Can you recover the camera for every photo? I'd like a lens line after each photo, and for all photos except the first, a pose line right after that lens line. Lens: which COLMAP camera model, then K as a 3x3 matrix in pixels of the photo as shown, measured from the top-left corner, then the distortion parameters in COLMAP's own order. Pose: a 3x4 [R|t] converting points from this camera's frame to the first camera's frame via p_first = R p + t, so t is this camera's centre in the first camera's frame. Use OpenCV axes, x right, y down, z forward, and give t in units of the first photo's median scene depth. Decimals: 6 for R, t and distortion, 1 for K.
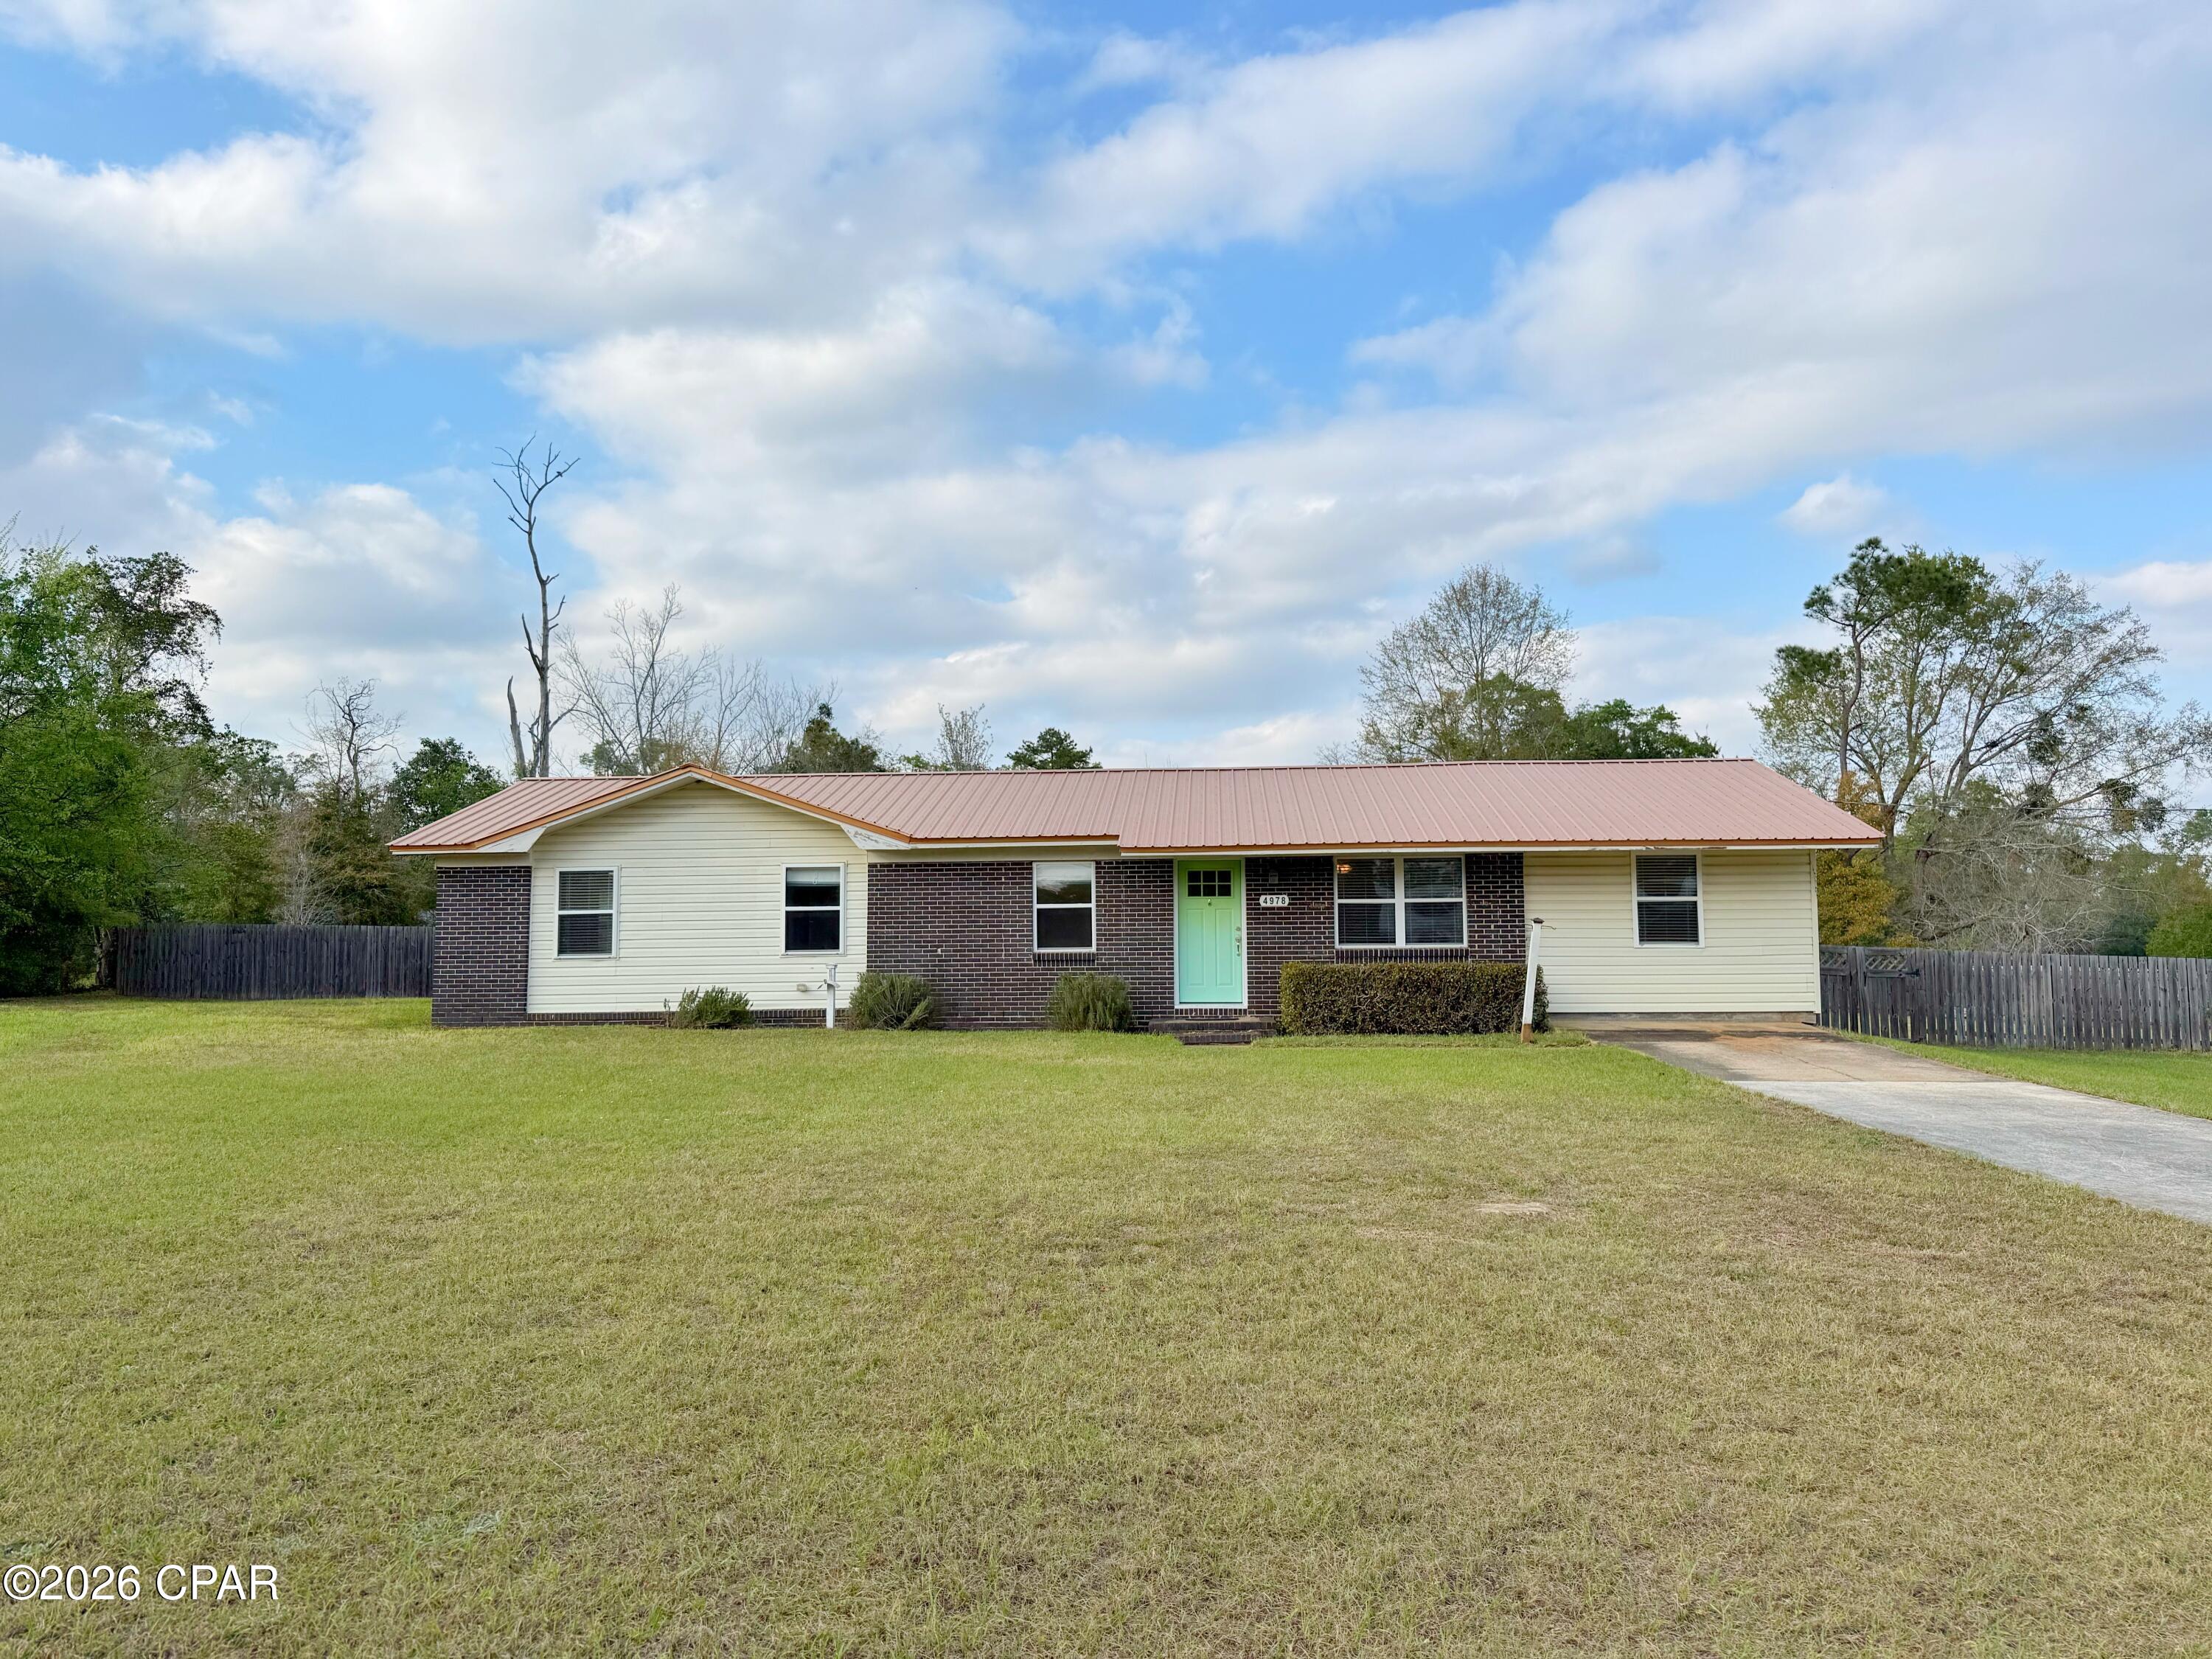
lens RADIAL K [[1521.8, 0, 1105.2], [0, 1521.8, 870.4], [0, 0, 1]] dist [0.101714, -0.145960]
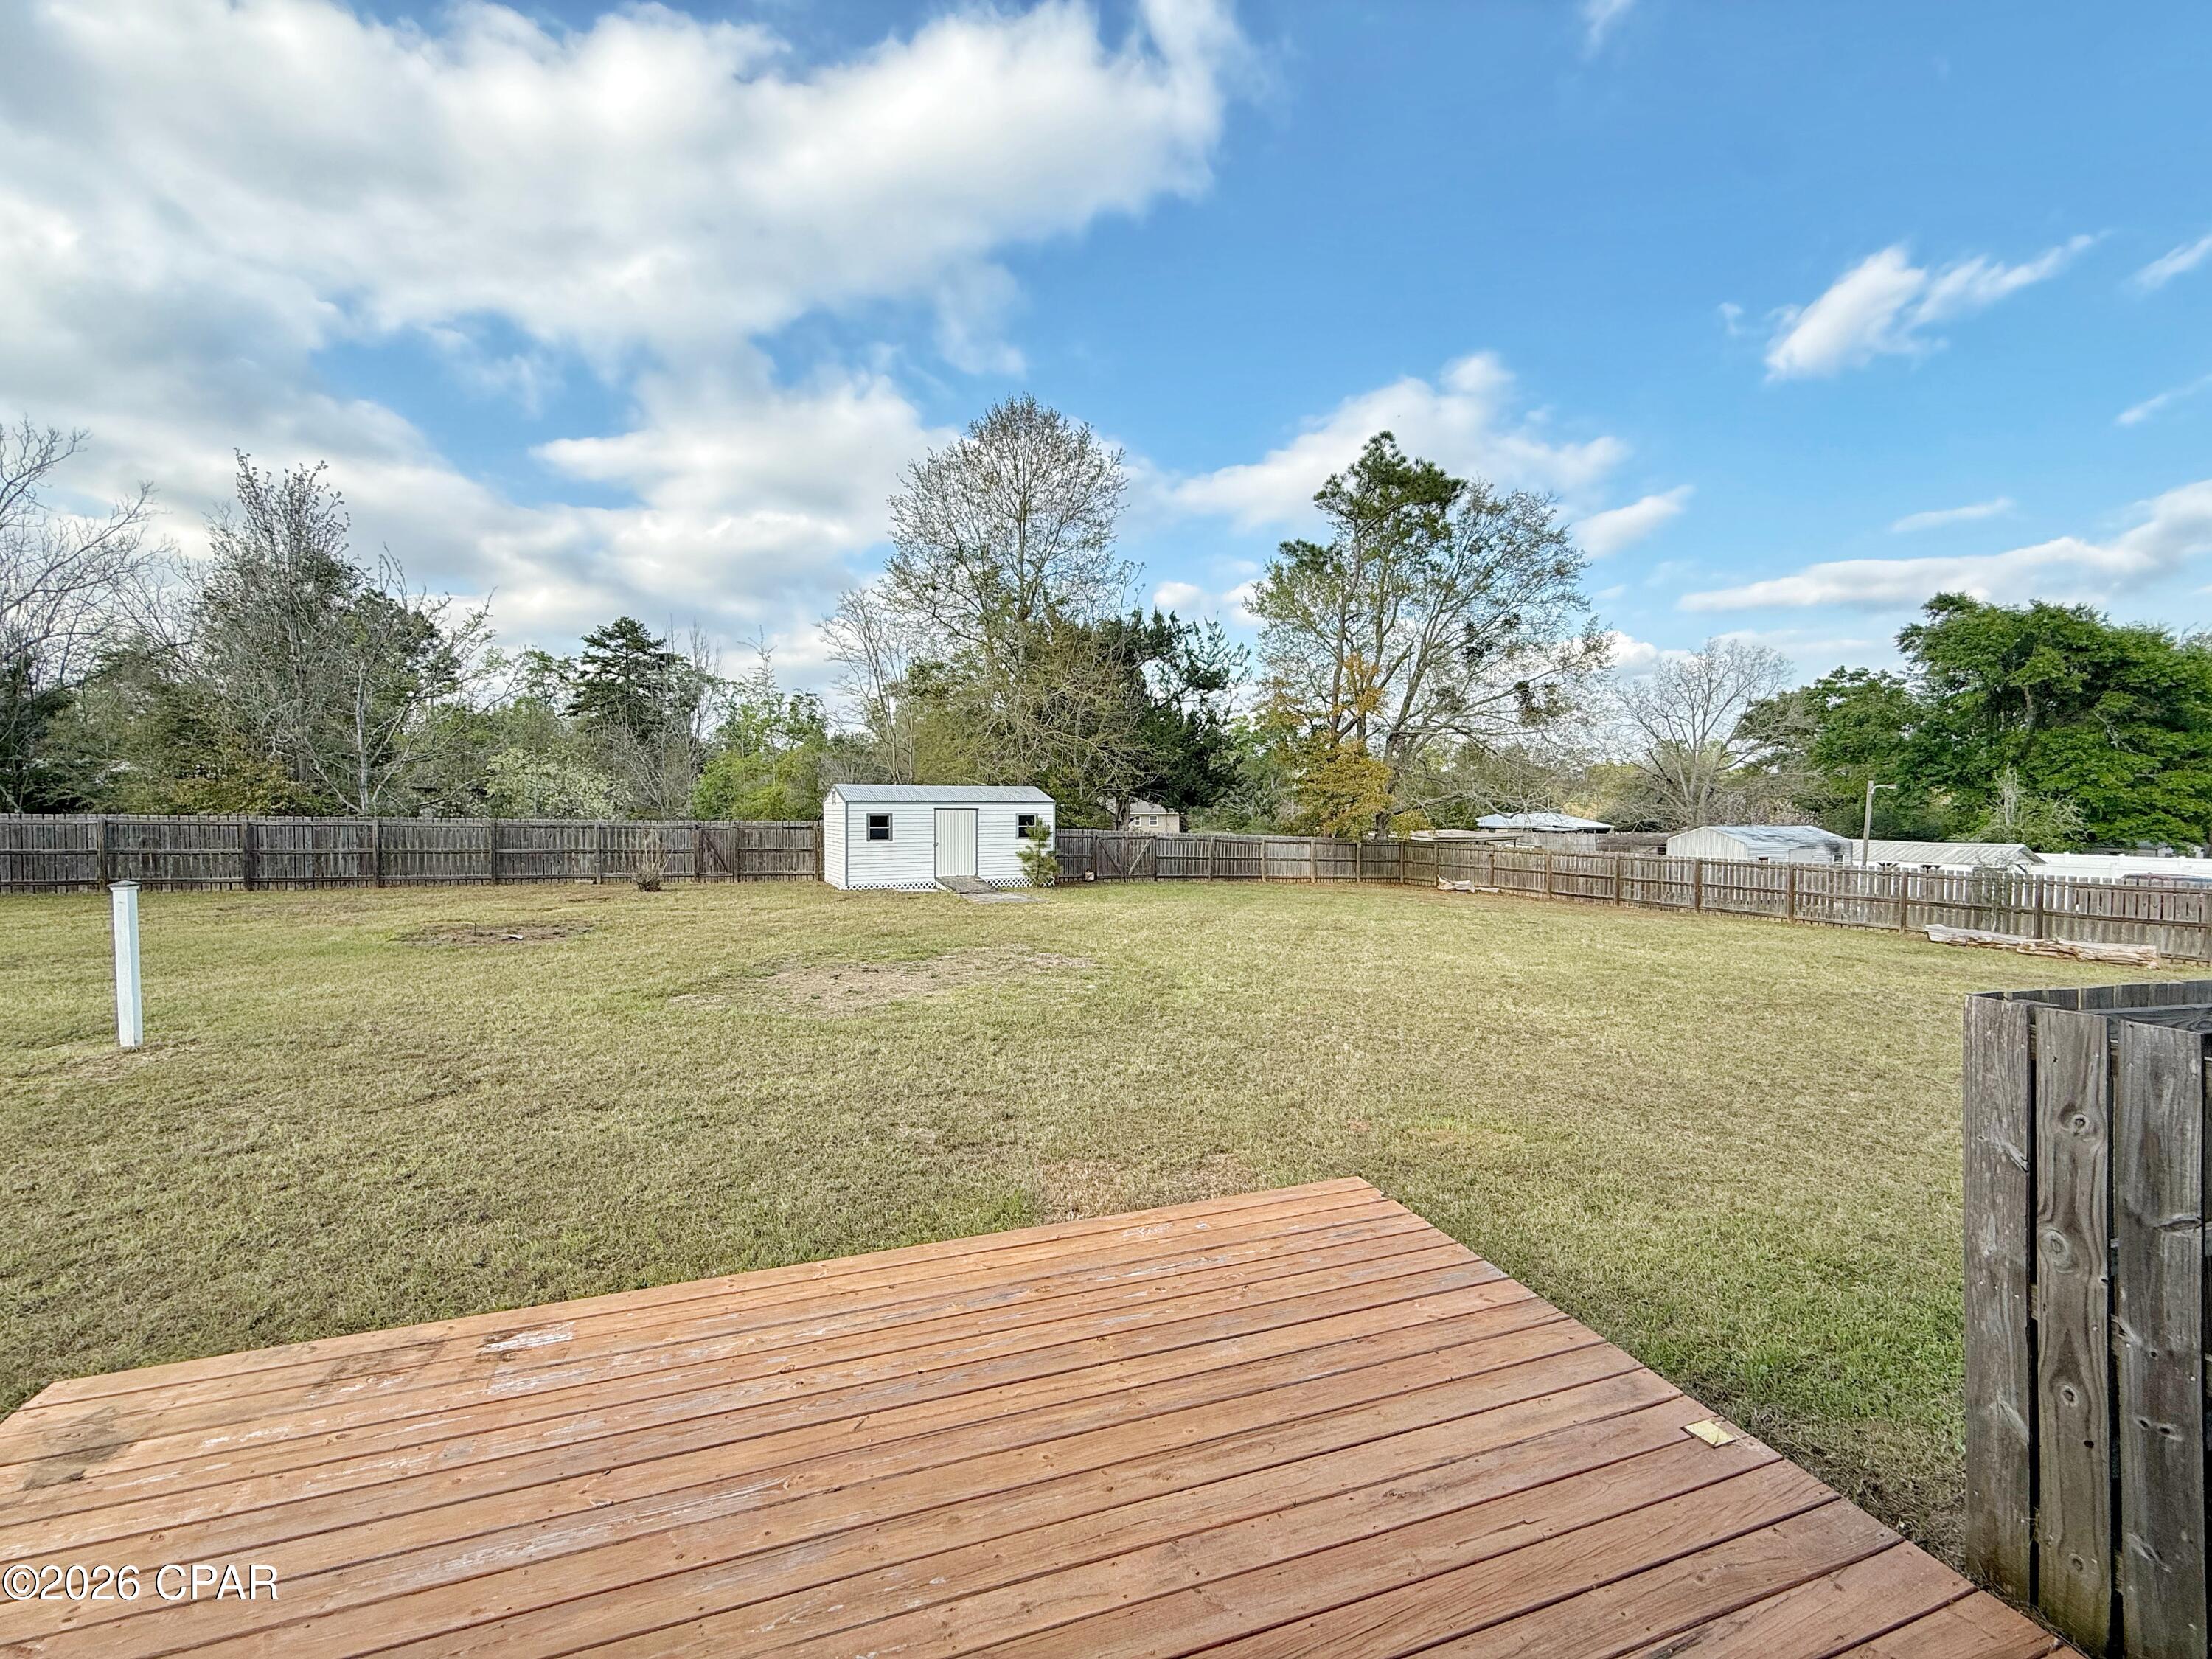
lens RADIAL K [[884.6, 0, 1090.3], [0, 884.6, 843.2], [0, 0, 1]] dist [-0.001017, -0.000339]
pose [[0.929498, -0.007470, 0.368752, 0.084537], [-0.027464, 0.995617, 0.089397, 0.013868], [-0.367804, -0.093222, 0.925219, 0.468973]]
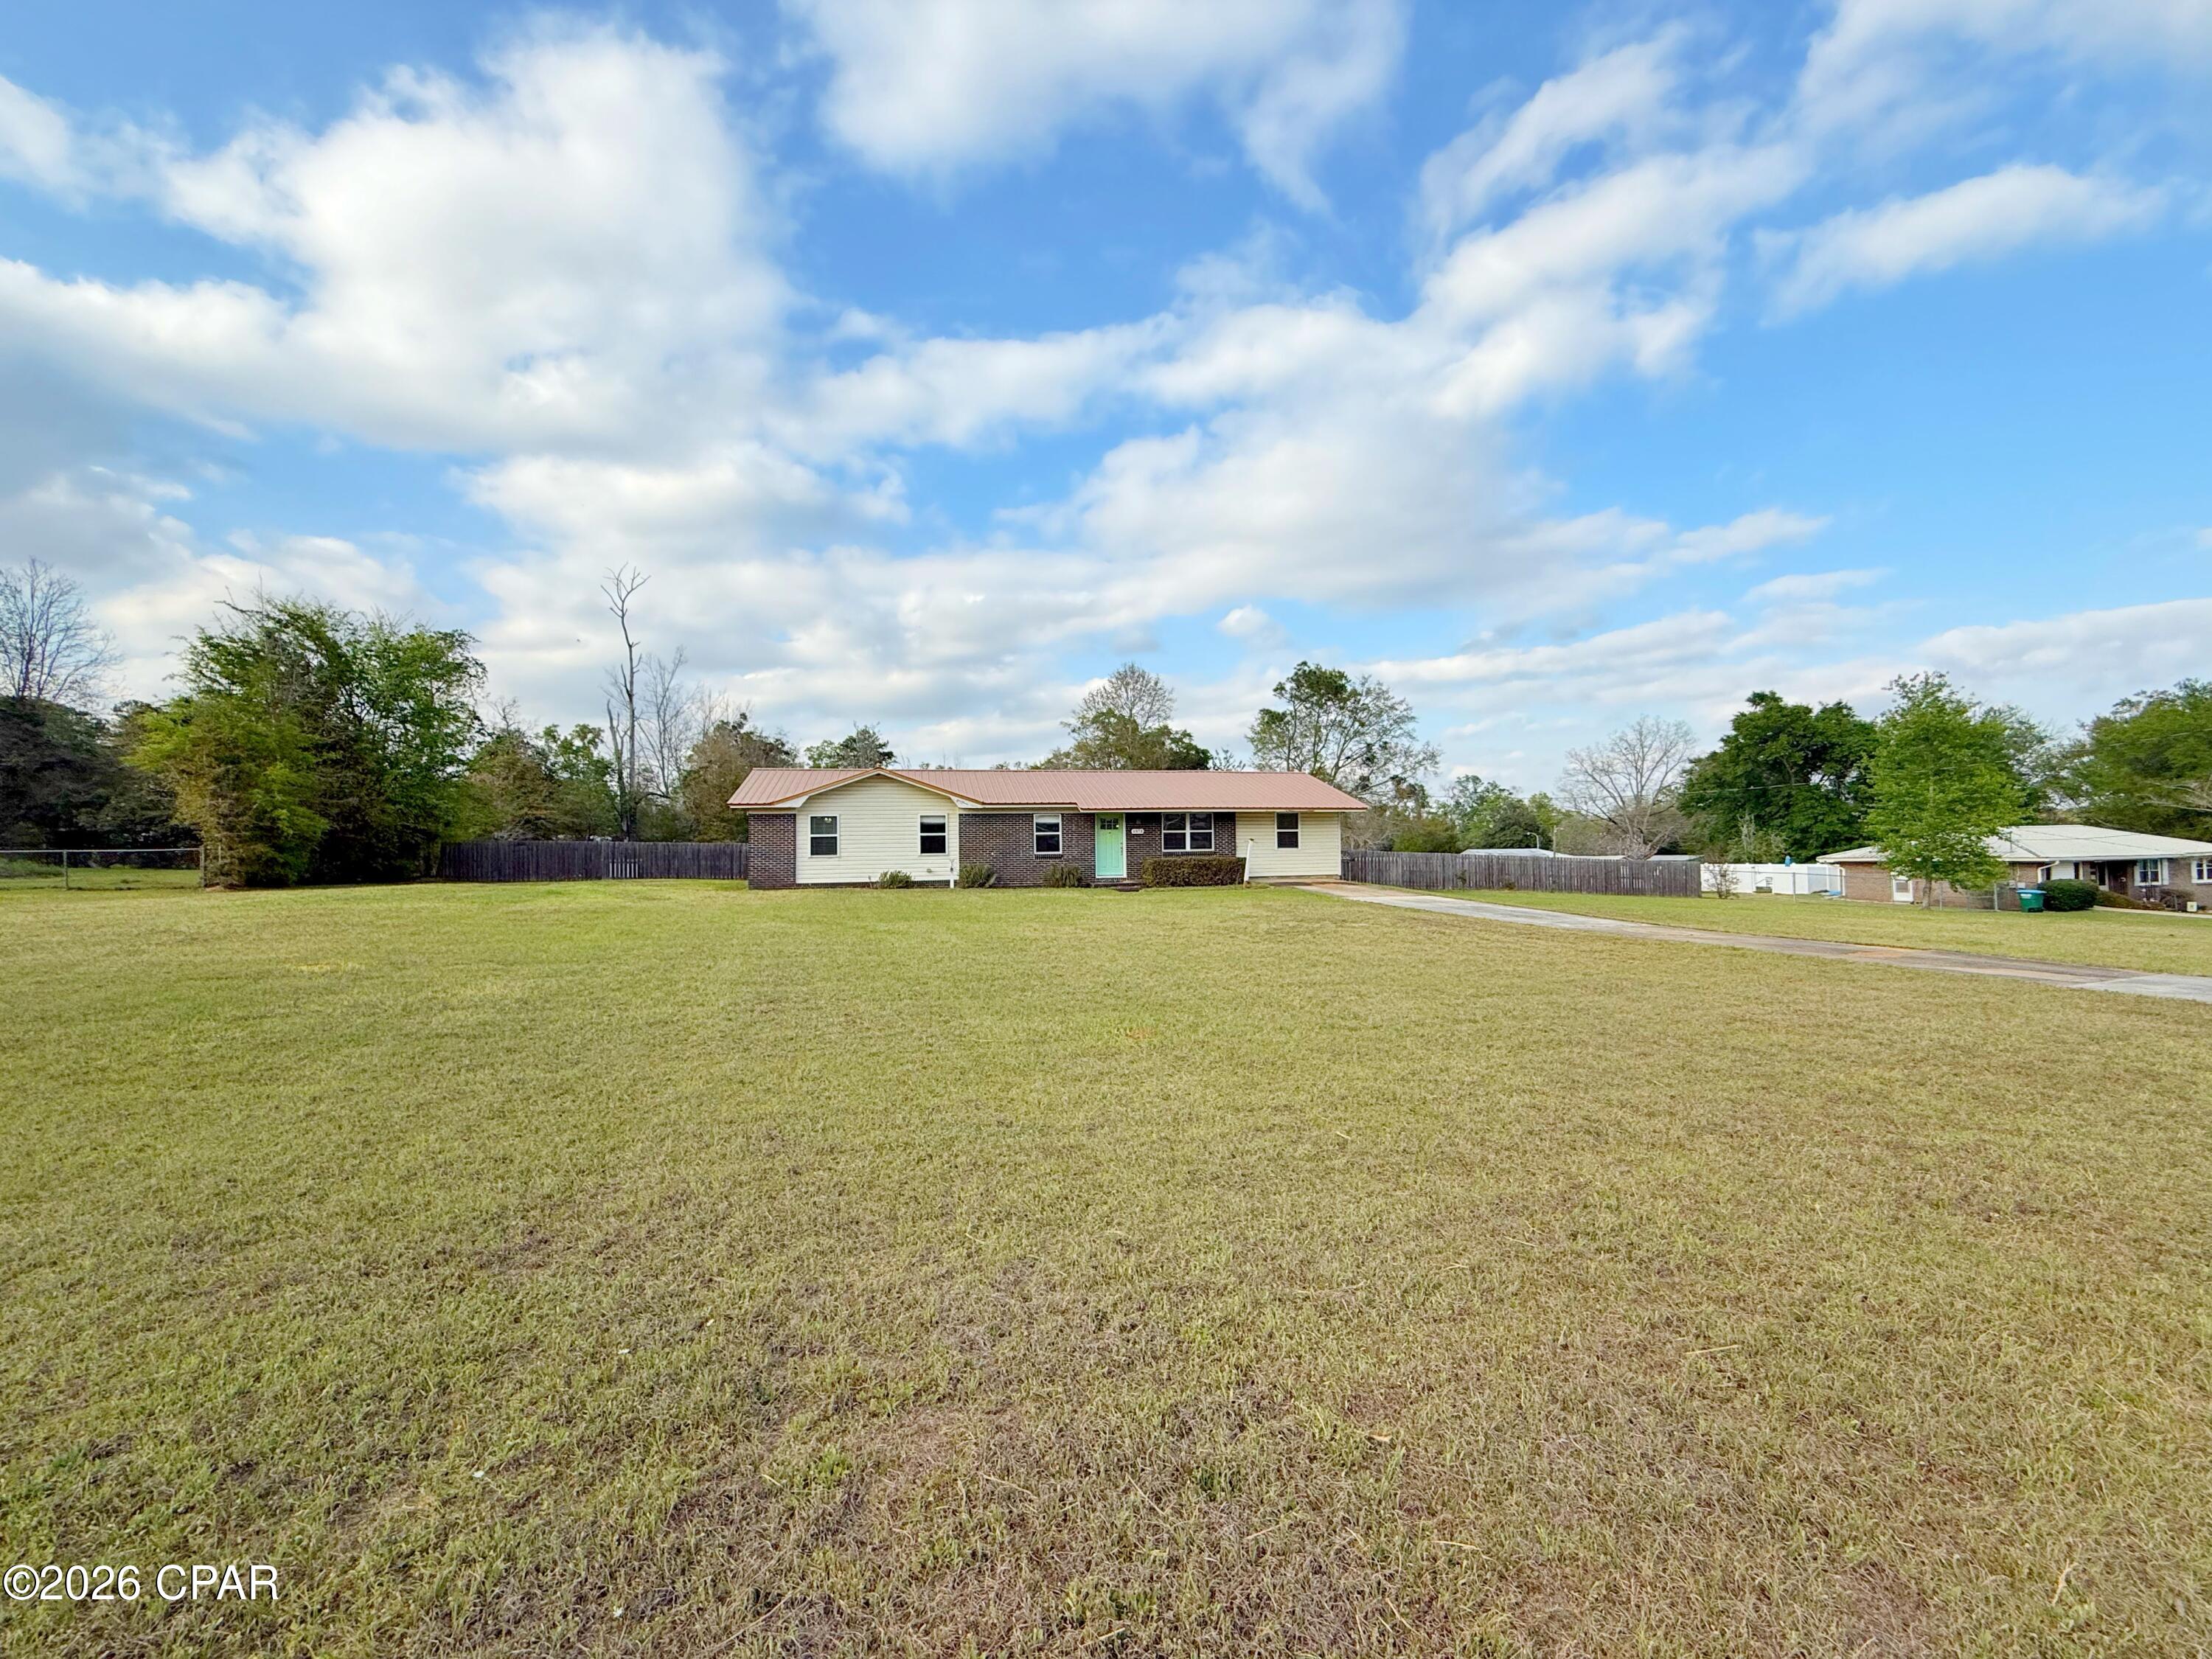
lens RADIAL K [[881.5, 0, 1098.9], [0, 881.5, 830.2], [0, 0, 1]] dist [-0.000006, -0.000352]
pose [[0.958797, 0.002342, 0.284083, -0.121748], [-0.009440, 0.999676, 0.023619, -0.004805], [-0.283936, -0.025327, 0.958509, -0.101473]]
